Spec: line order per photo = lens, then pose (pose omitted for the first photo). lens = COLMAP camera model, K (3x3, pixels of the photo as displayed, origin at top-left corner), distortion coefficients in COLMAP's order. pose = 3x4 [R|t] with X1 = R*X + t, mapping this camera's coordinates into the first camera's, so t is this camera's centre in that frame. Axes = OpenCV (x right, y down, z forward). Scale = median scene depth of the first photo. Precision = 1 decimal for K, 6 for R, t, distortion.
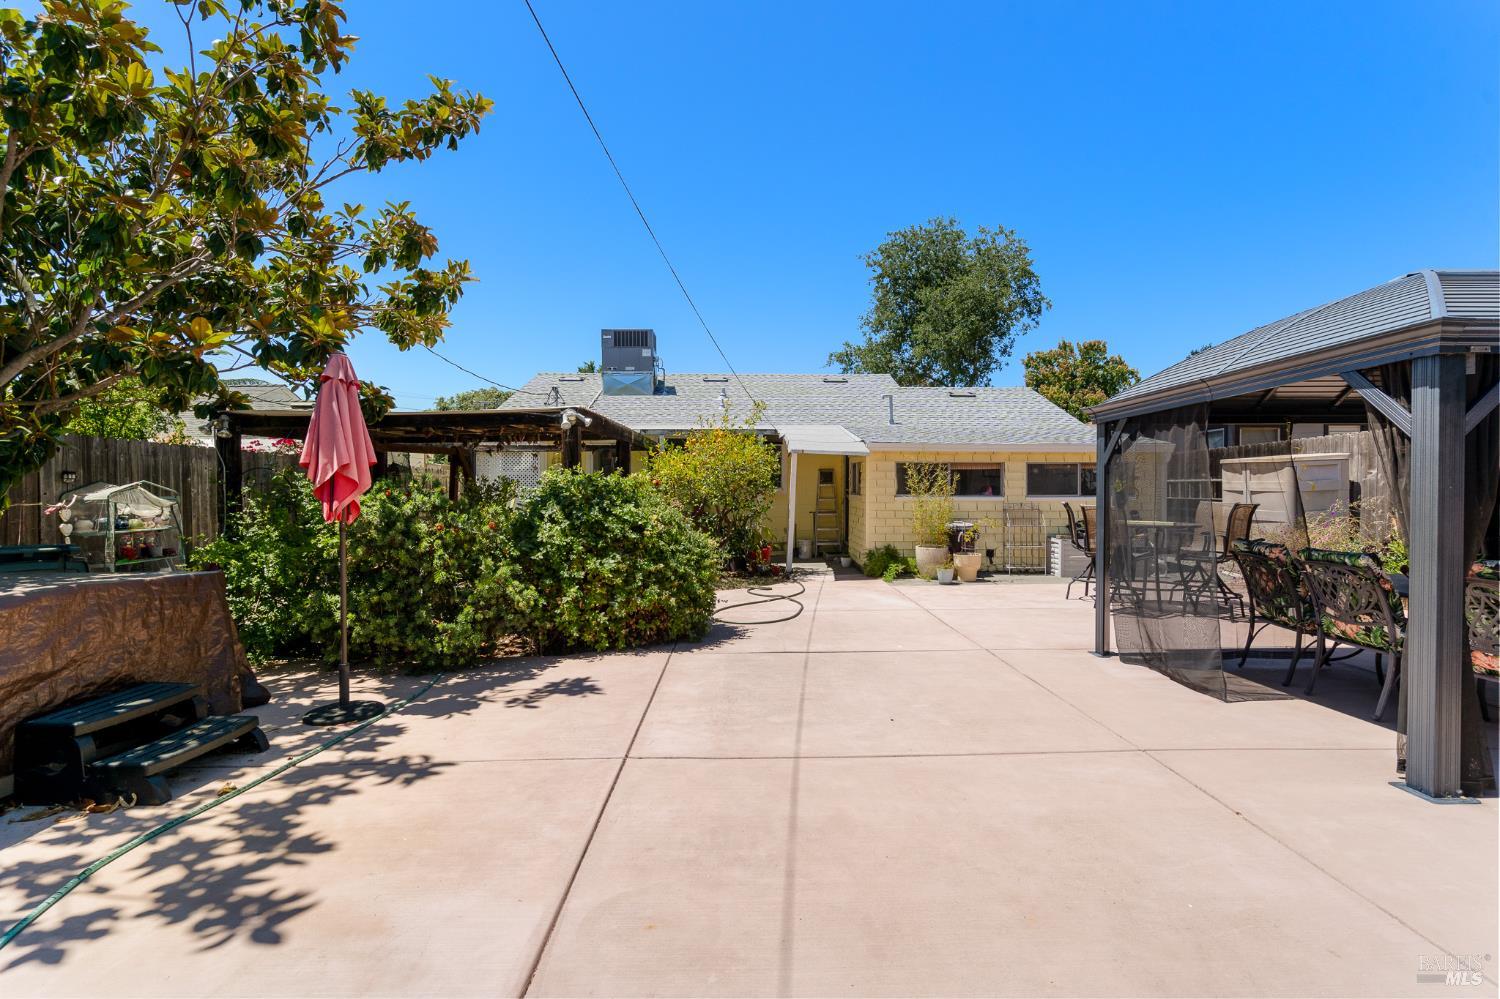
lens RADIAL K [[682.3, 0, 752.5], [0, 682.3, 500.3], [0, 0, 1]] dist [-0.002224, 0.002967]
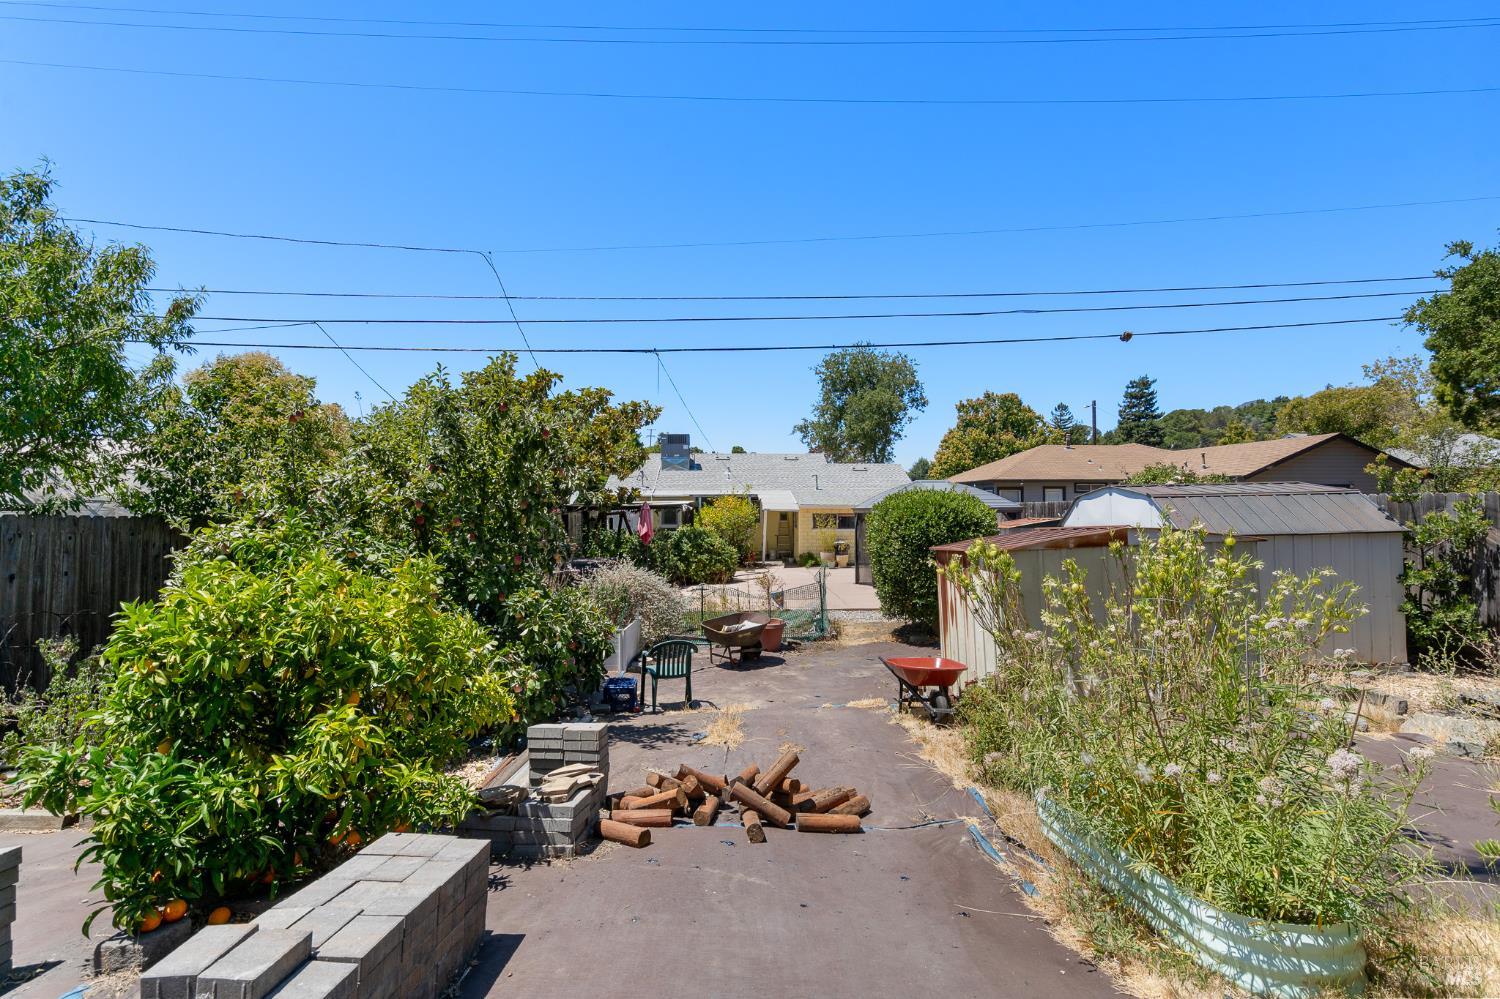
lens RADIAL K [[682.3, 0, 742.4], [0, 682.3, 499.0], [0, 0, 1]] dist [-0.002224, 0.002967]
pose [[0.999933, -0.004348, 0.010700, -0.034325], [0.004568, 0.999777, -0.020630, -0.055435], [-0.010607, 0.020678, 0.999730, -1.108959]]
